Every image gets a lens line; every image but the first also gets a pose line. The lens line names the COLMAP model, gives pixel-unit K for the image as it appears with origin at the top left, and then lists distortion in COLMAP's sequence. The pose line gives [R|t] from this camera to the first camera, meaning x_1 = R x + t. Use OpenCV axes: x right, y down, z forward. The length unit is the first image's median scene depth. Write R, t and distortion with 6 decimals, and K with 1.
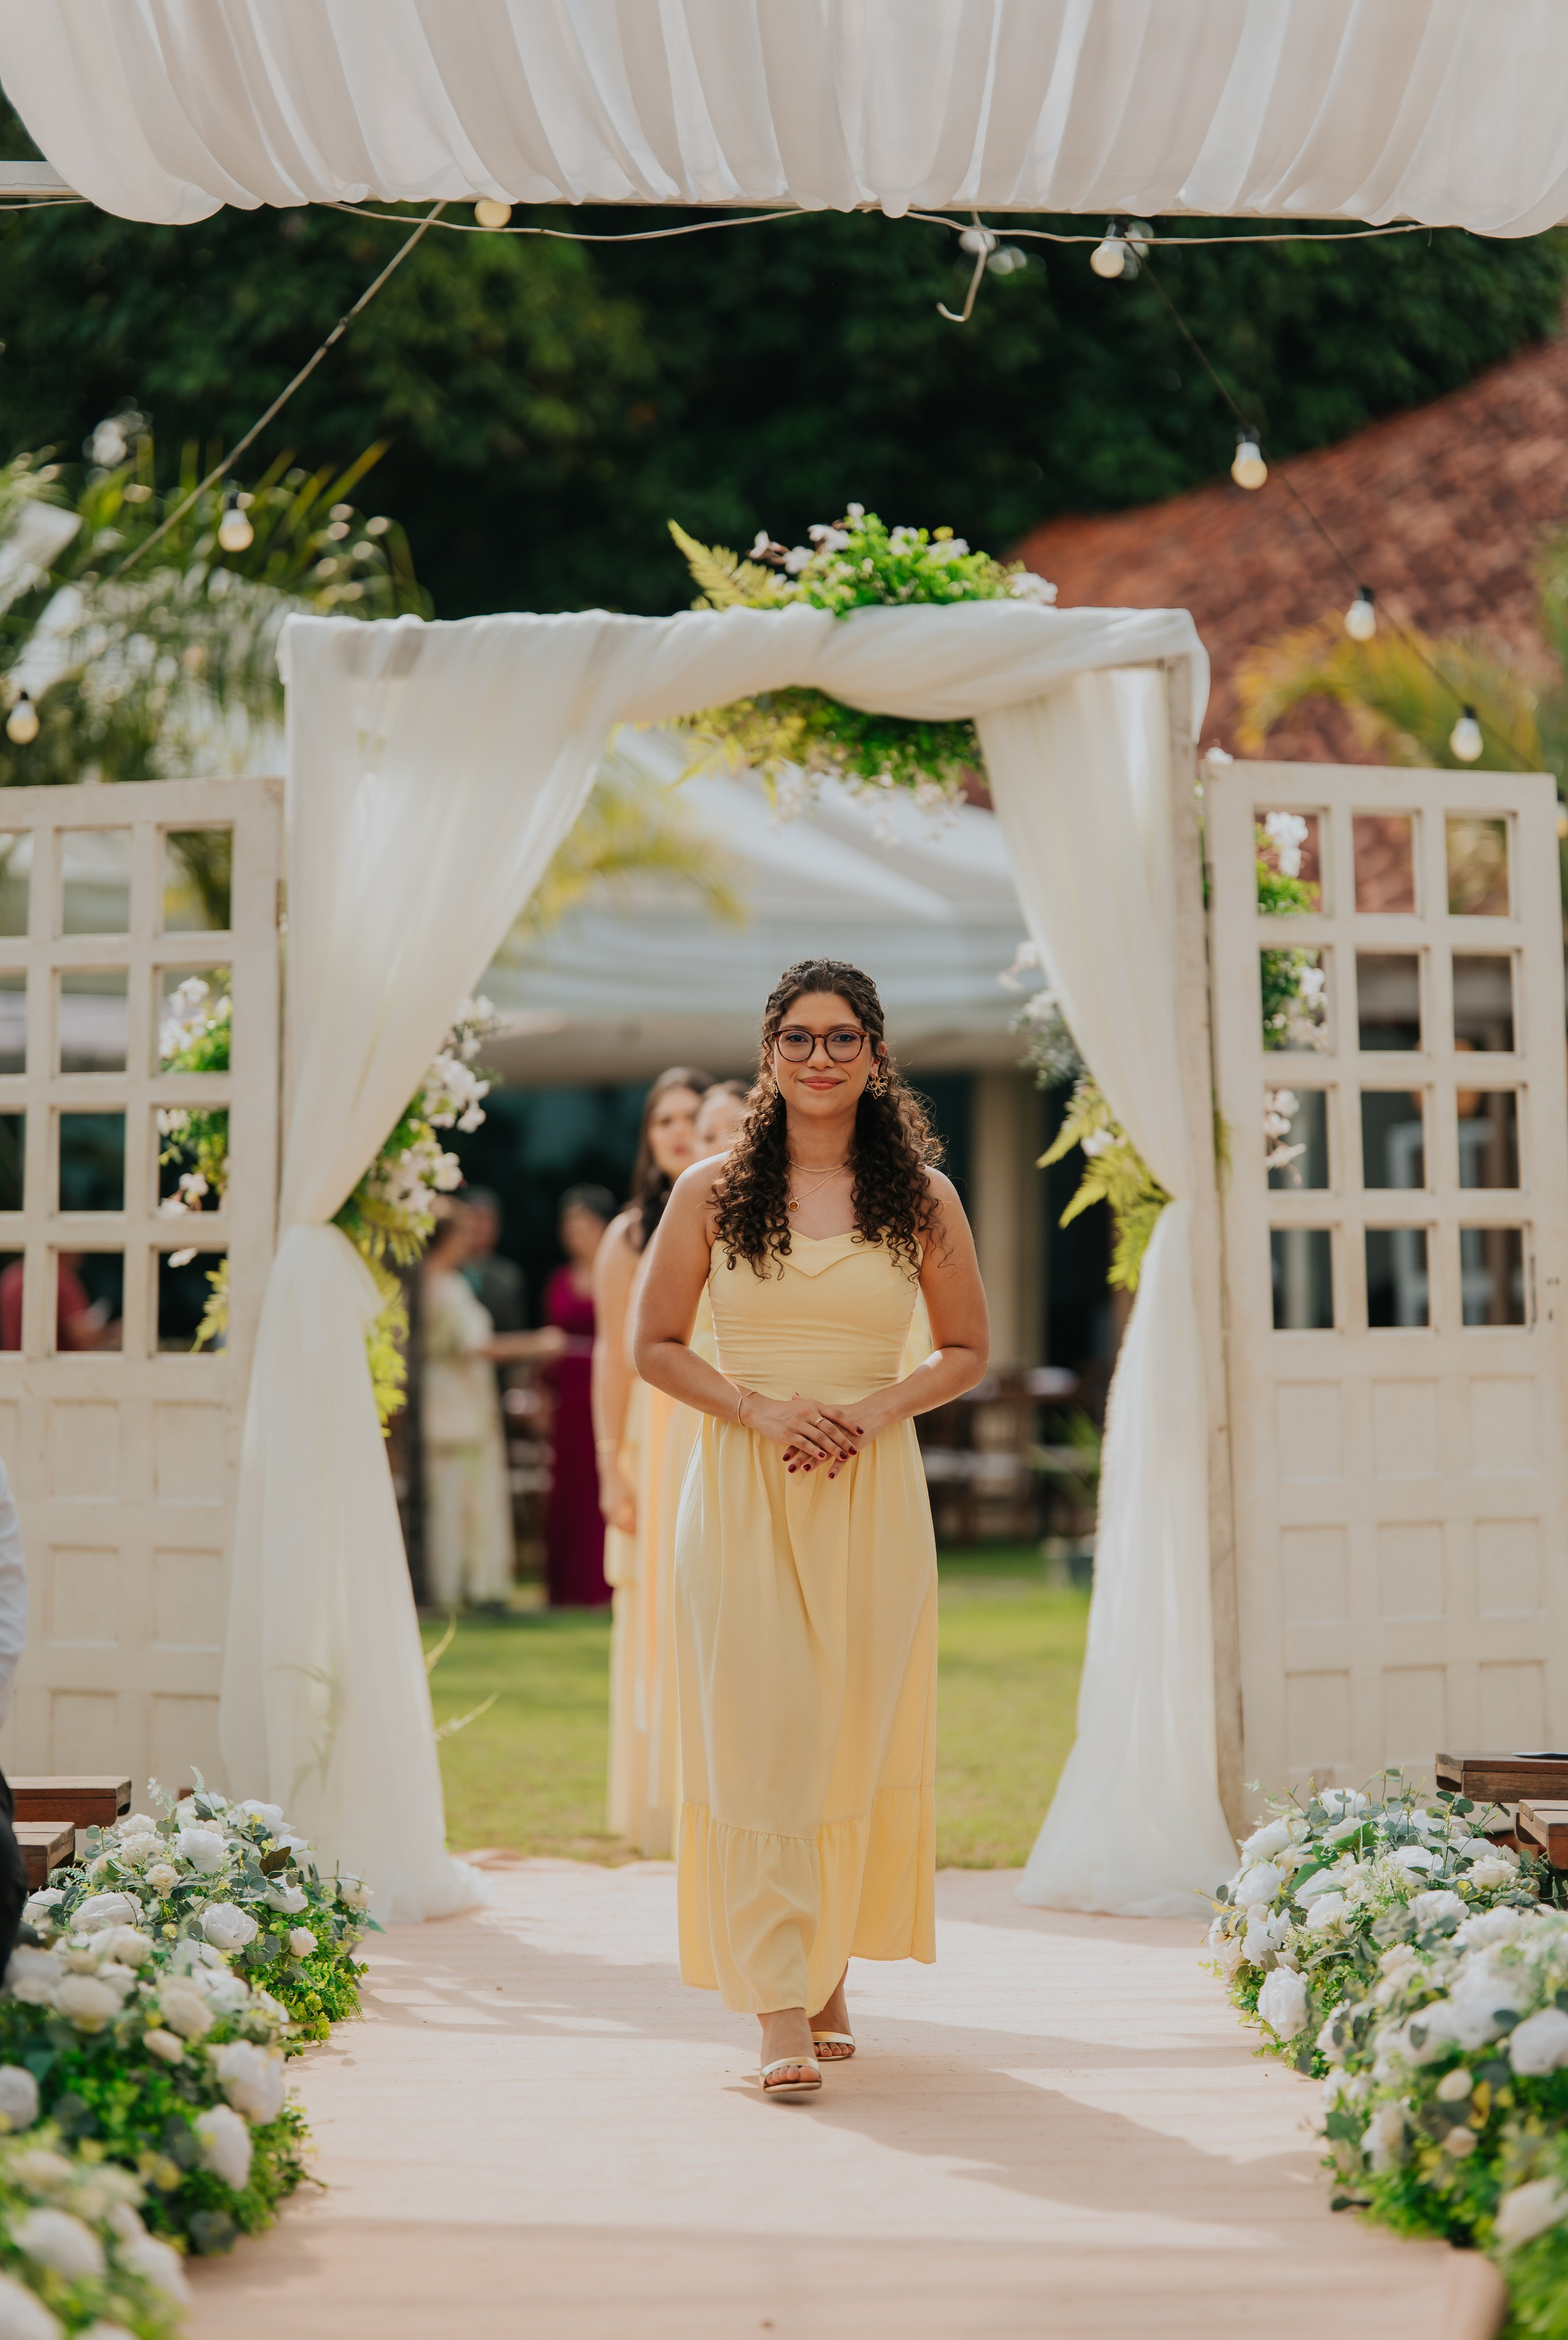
lens RADIAL K [[5871.7, 0, 784.0], [0, 5871.7, 1170.0], [0, 0, 1]] dist [-0.060696, -0.422376]
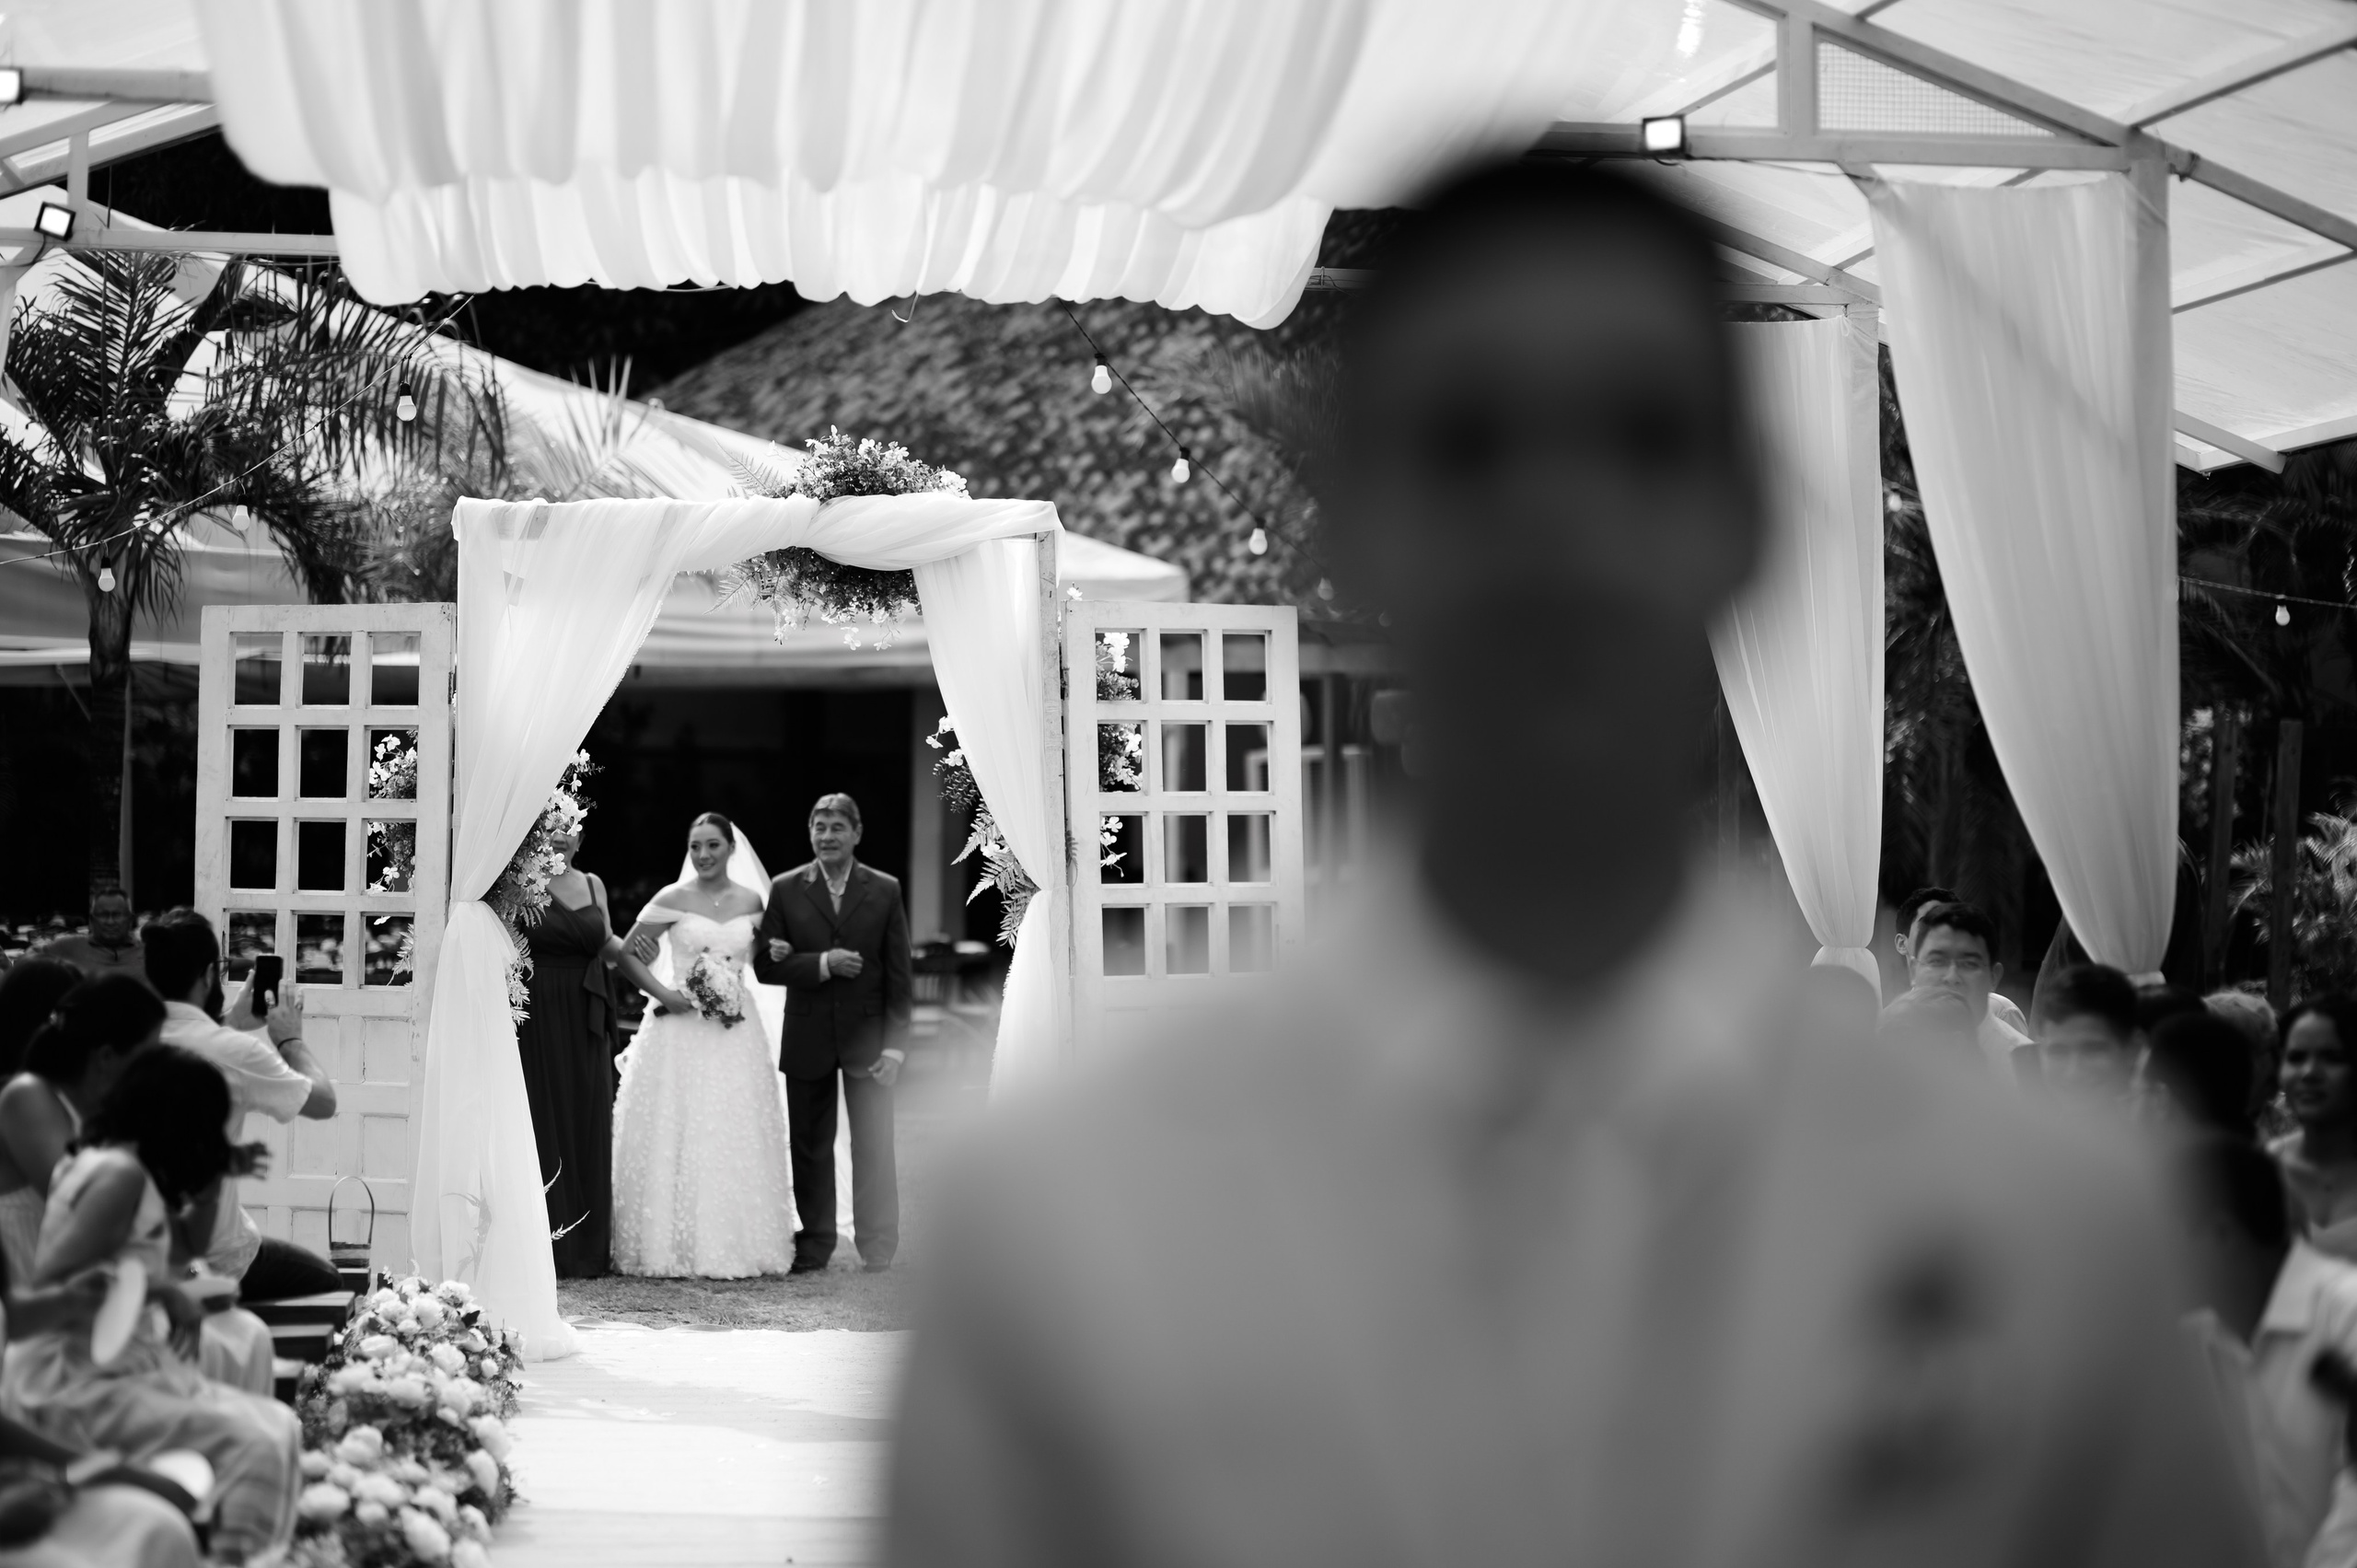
lens RADIAL K [[5625.7, 0, 1175.6], [0, 5625.7, 707.7], [0, 0, 1]] dist [-0.080755, -0.081557]
pose [[0.996846, 0.010666, 0.078641, -0.013572], [-0.010986, 0.999933, 0.003641, -0.047389], [-0.078597, -0.004493, 0.996896, -0.453809]]
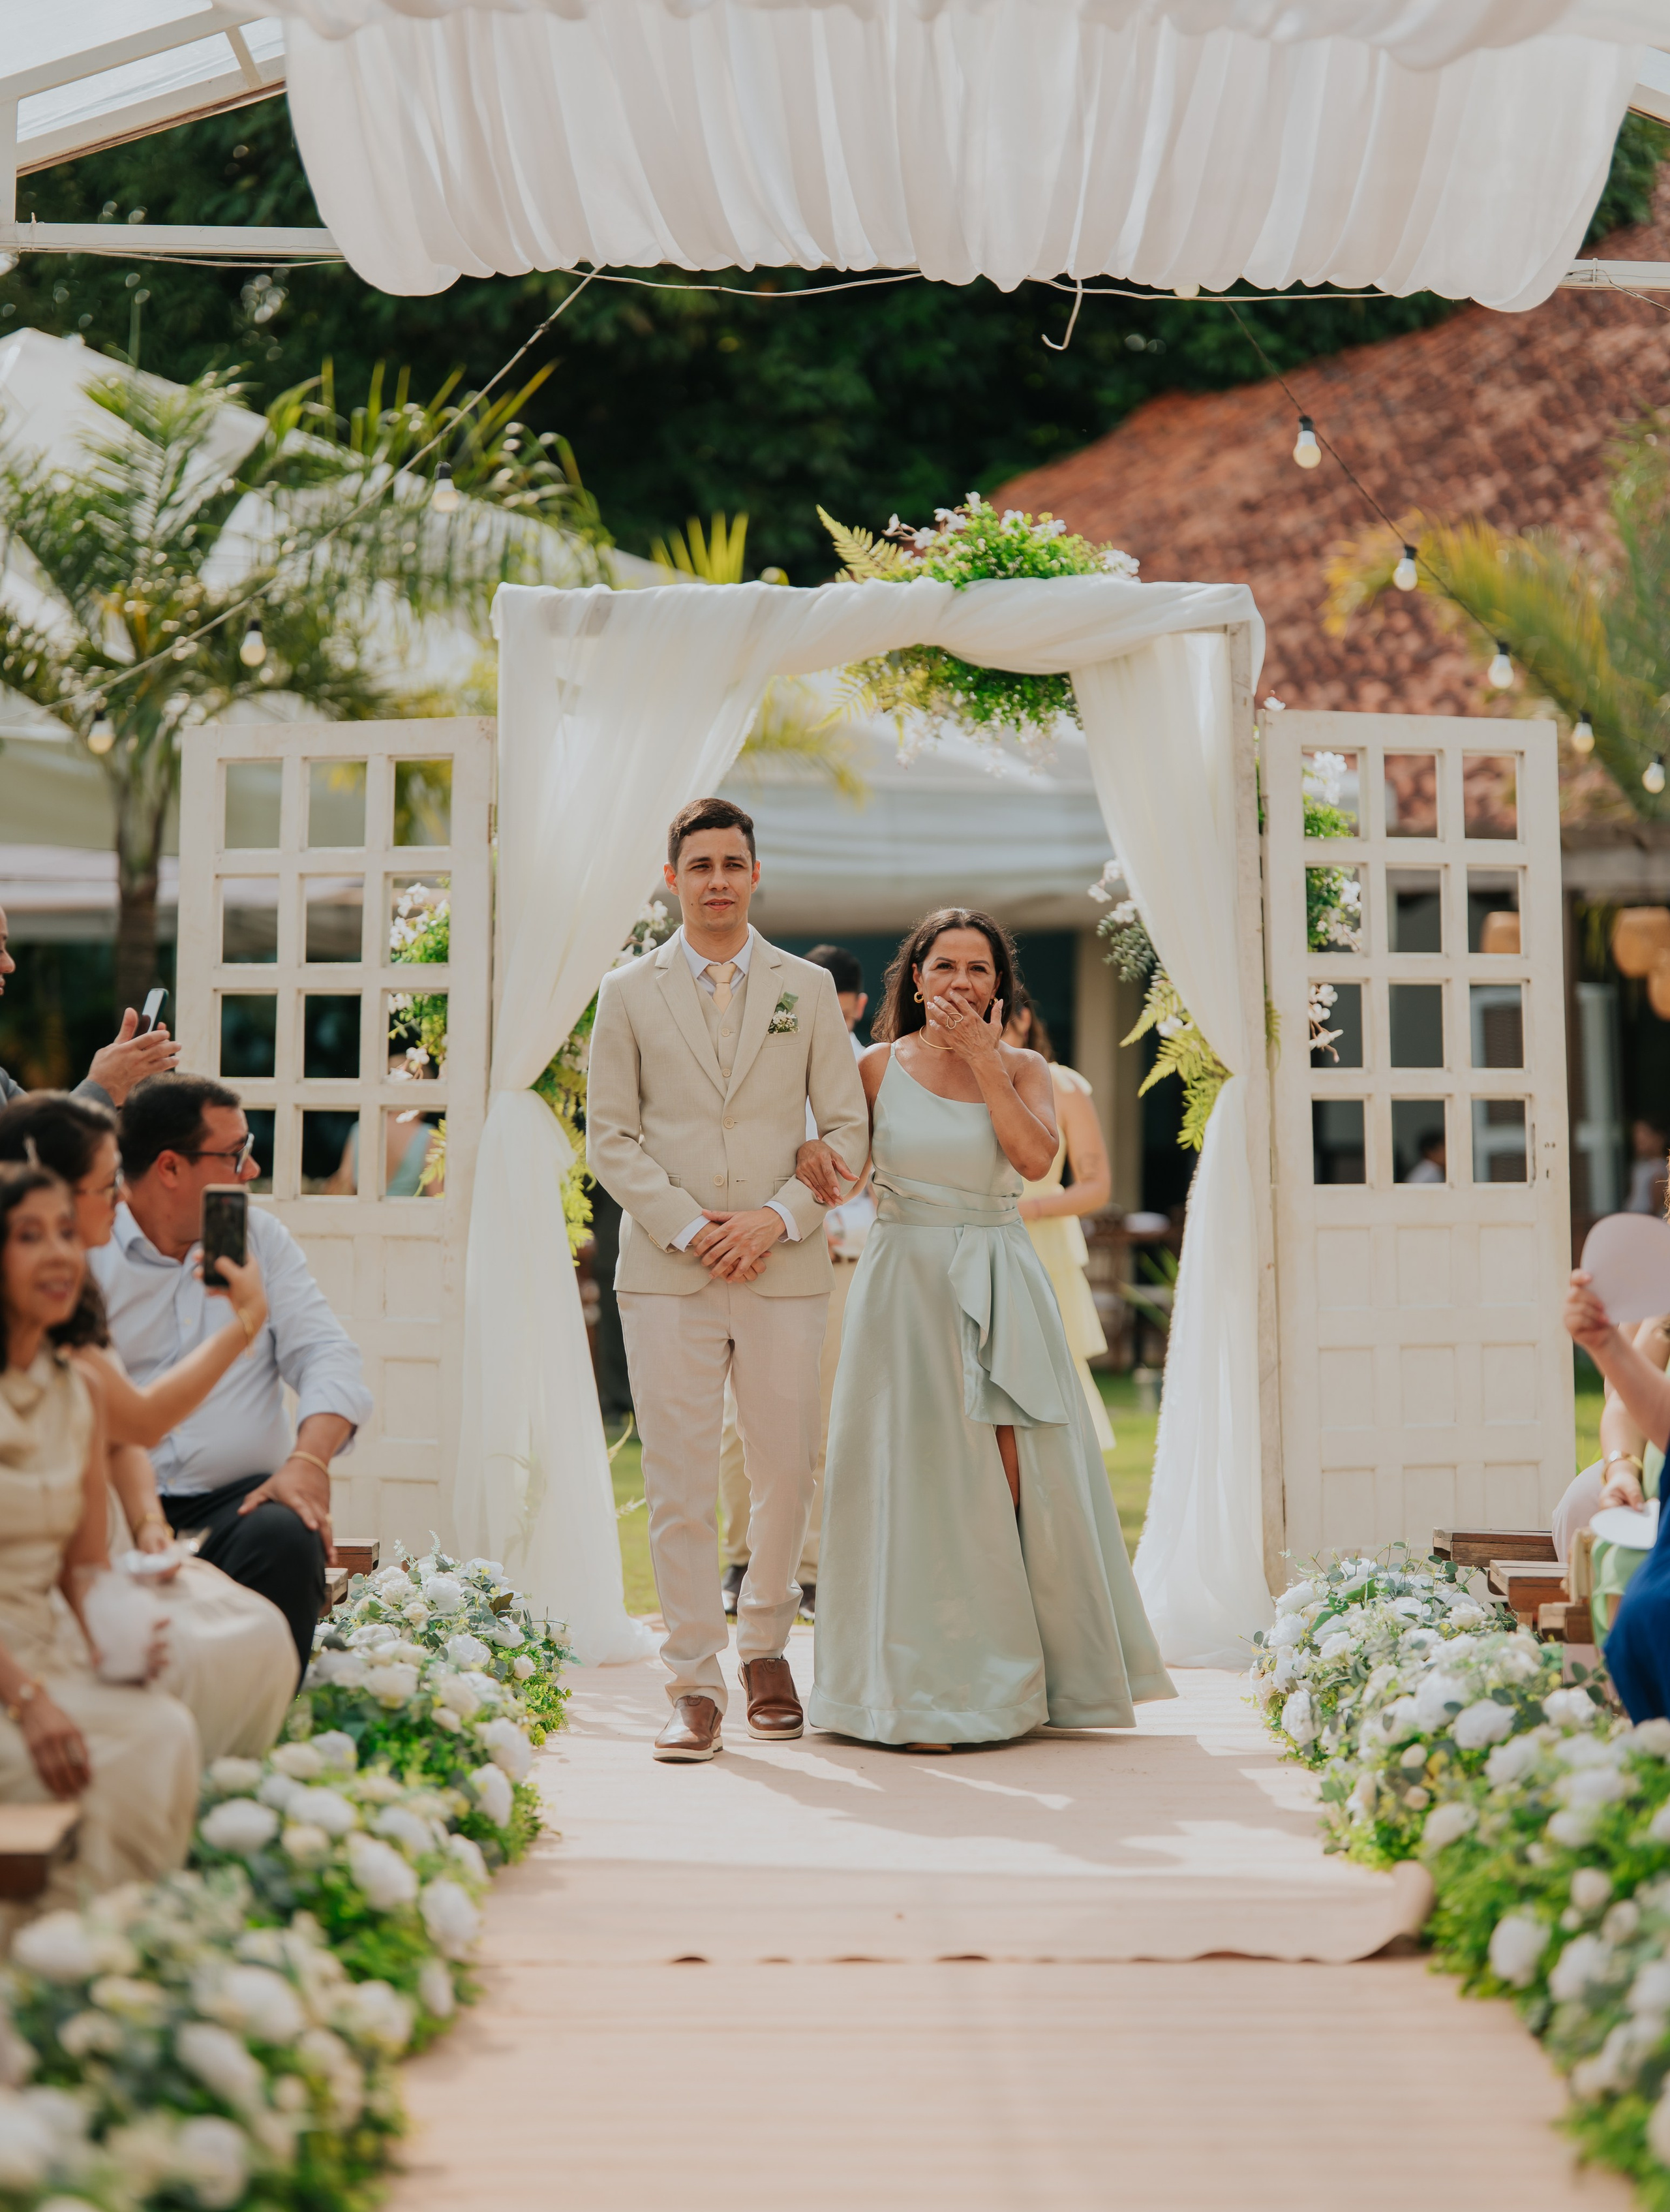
lens RADIAL K [[5974.3, 0, 835.0], [0, 5974.3, 1106.0], [0, 0, 1]] dist [-0.042079, -0.856383]
pose [[0.999929, 0.007540, -0.009197, -0.003701], [-0.007382, 0.999827, 0.017082, -0.008879], [0.009324, -0.017013, 0.999812, -0.223486]]
